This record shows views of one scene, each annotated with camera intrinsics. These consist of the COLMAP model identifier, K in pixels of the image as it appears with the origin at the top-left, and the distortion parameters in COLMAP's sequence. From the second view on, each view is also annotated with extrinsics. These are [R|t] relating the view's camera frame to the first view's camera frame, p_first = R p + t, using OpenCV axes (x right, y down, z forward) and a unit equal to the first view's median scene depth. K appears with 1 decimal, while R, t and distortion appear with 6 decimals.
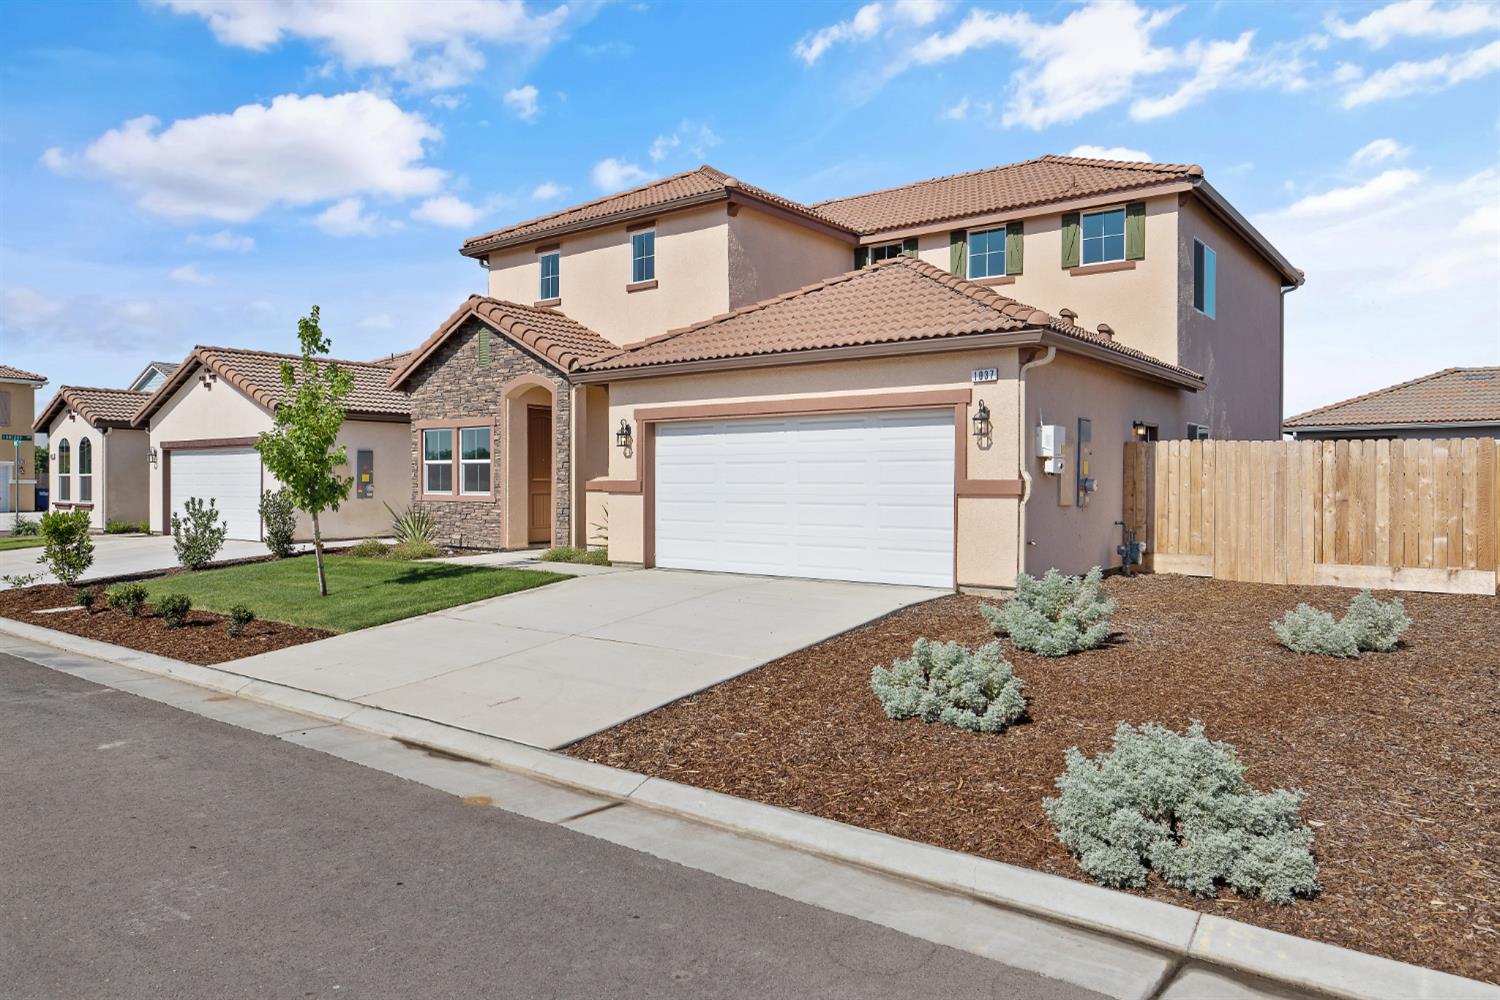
lens RADIAL K [[1004.5, 0, 746.8], [0, 1004.5, 500.3], [0, 0, 1]] dist [0.004453, -0.001255]
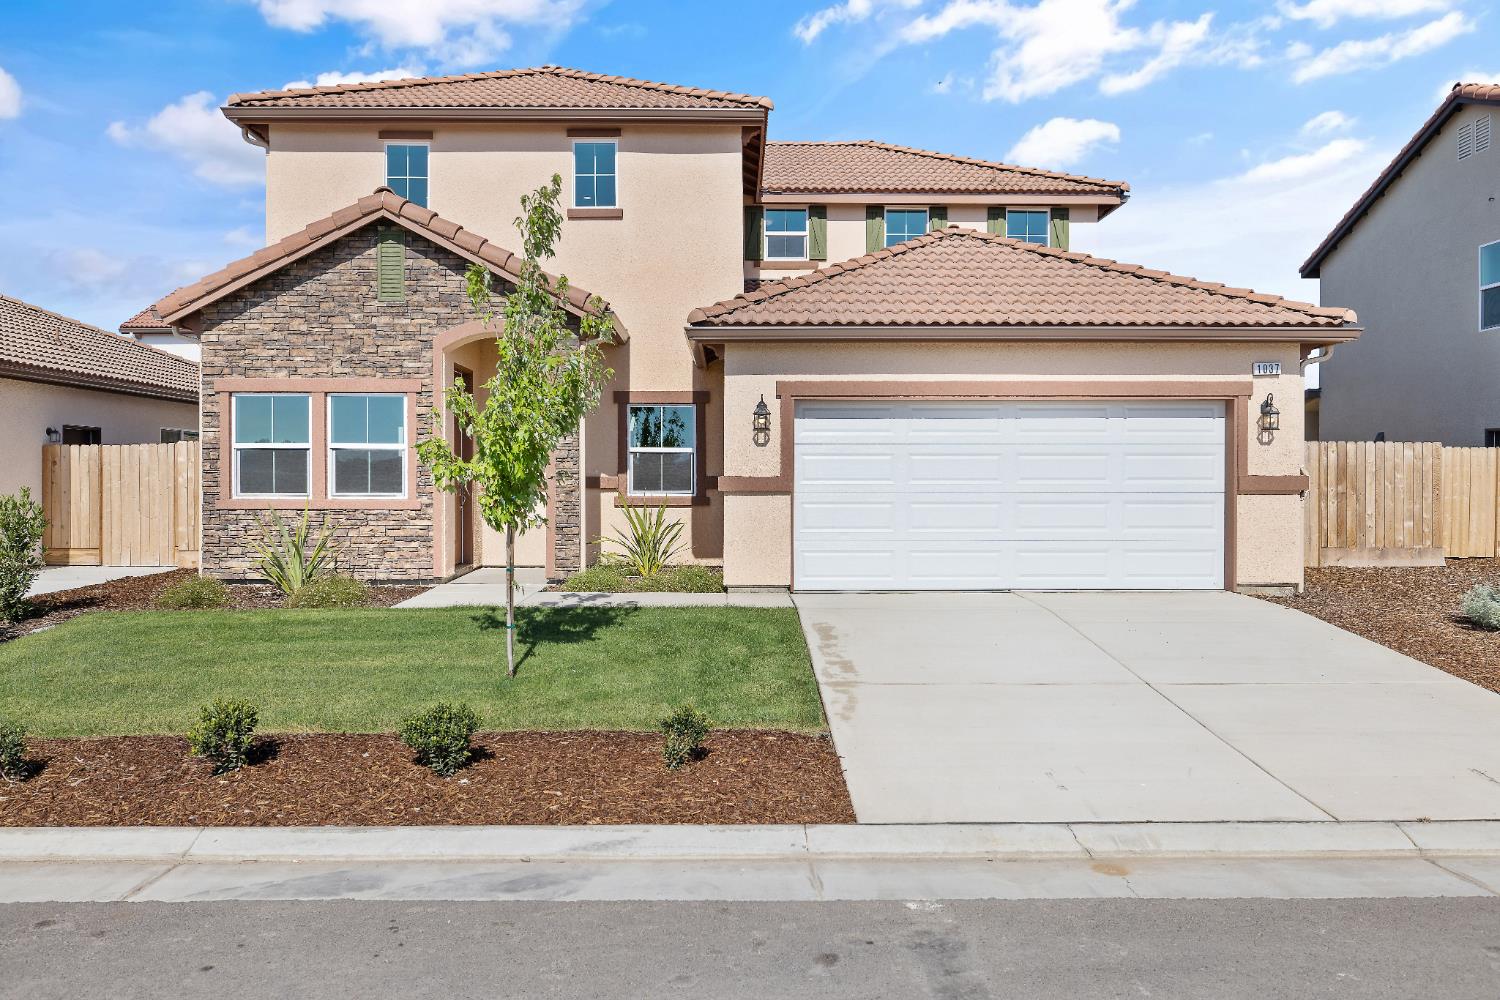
lens RADIAL K [[1062.6, 0, 750.7], [0, 1062.6, 491.0], [0, 0, 1]] dist [-0.002323, 0.002851]
pose [[0.782437, -0.009151, 0.622663, -0.517918], [0.011798, 0.999930, -0.000129, -0.007249], [-0.622618, 0.007447, 0.782490, 0.325571]]
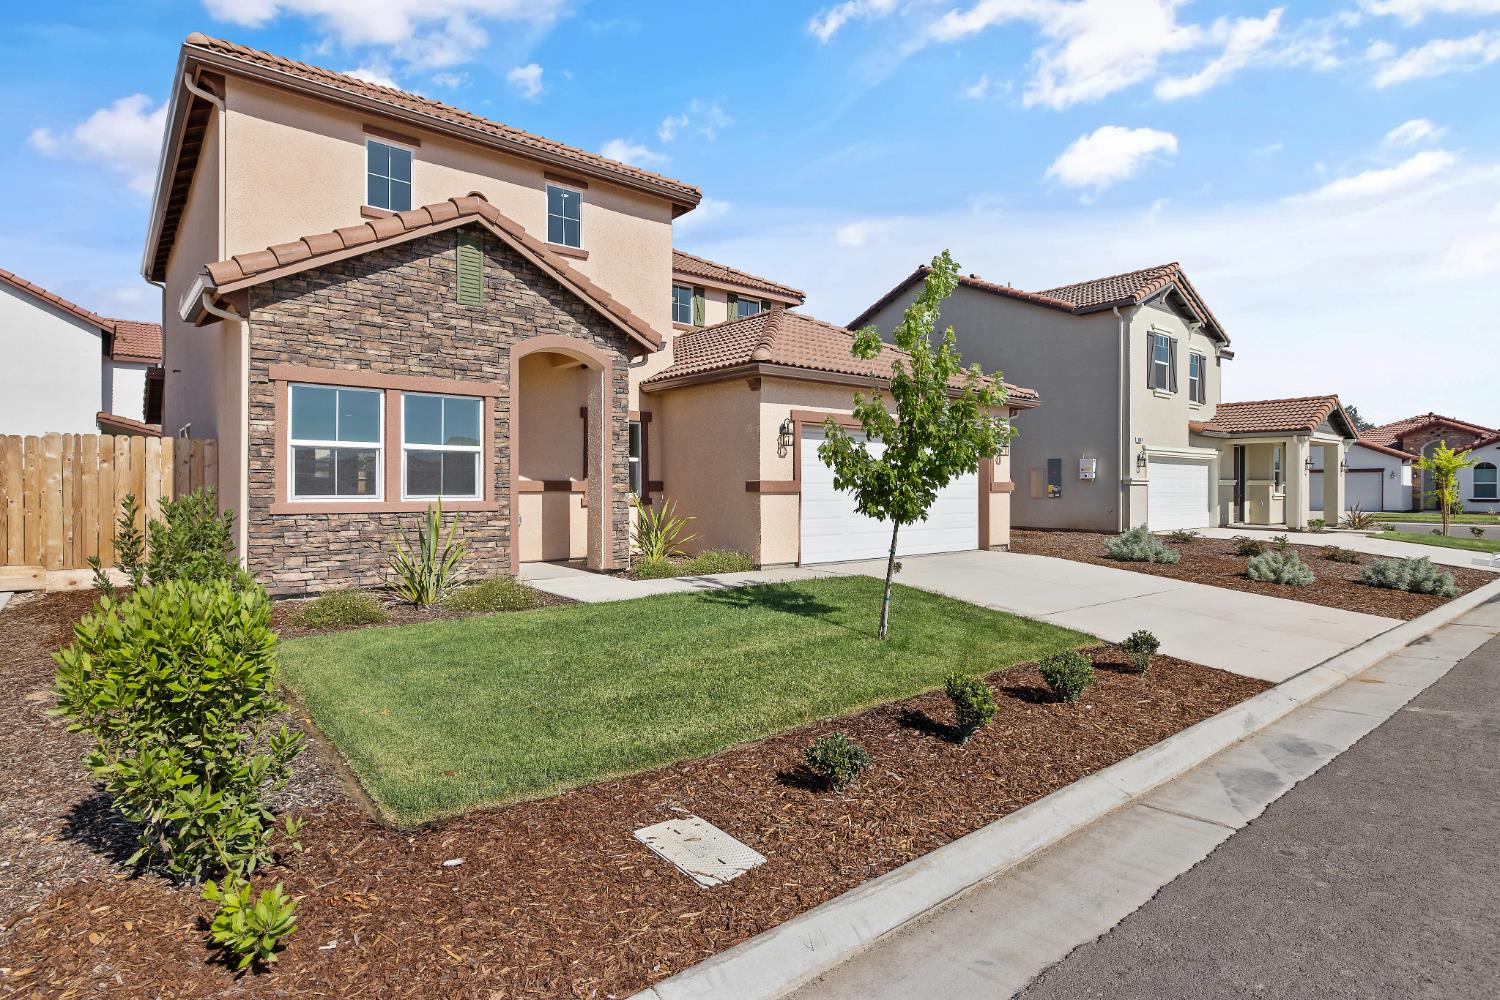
lens RADIAL K [[779.0, 0, 753.7], [0, 779.0, 493.6], [0, 0, 1]] dist [0.003705, 0.000347]
pose [[0.213635, -0.008687, 0.976875, -0.734467], [0.016569, 0.999849, 0.005268, -0.009314], [-0.976773, 0.015060, 0.213746, 0.725425]]
